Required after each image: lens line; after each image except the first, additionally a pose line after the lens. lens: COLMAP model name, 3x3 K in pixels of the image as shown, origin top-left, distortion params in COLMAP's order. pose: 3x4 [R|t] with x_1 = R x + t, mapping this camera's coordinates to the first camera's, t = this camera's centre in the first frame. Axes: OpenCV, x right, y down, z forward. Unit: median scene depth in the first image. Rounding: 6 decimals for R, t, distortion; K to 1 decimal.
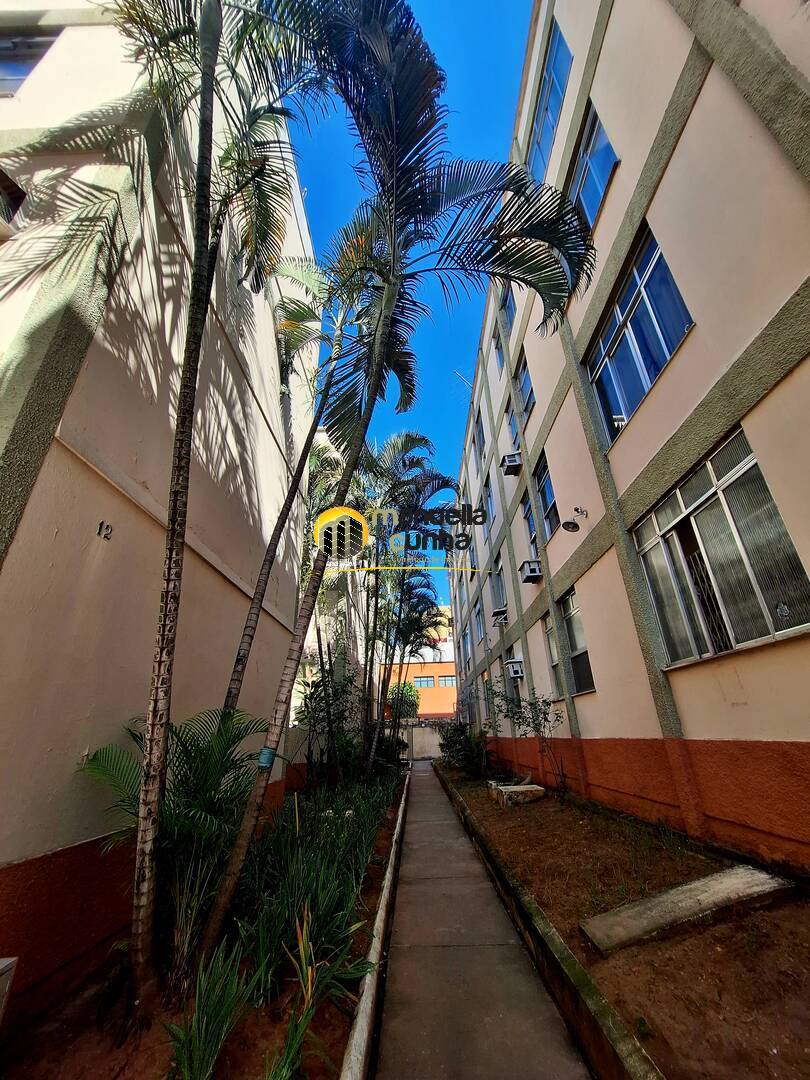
lens RADIAL K [[432.5, 0, 395.7], [0, 432.5, 545.6], [0, 0, 1]] dist [-0.008814, -0.000033]
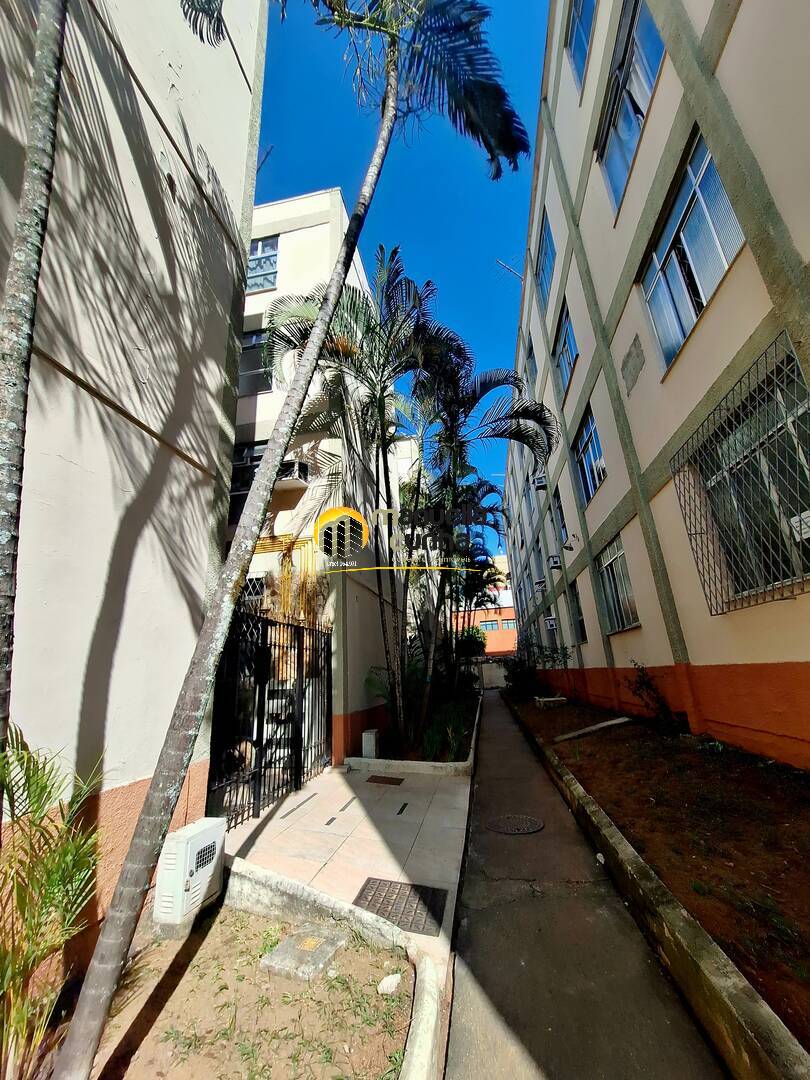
lens RADIAL K [[431.4, 0, 406.6], [0, 431.4, 536.9], [0, 0, 1]] dist [-0.002918, 0.000371]
pose [[0.990772, -0.076321, -0.112007, -0.013111], [0.088230, 0.990494, 0.105531, -0.140510], [0.102888, -0.114440, 0.988088, -0.316278]]
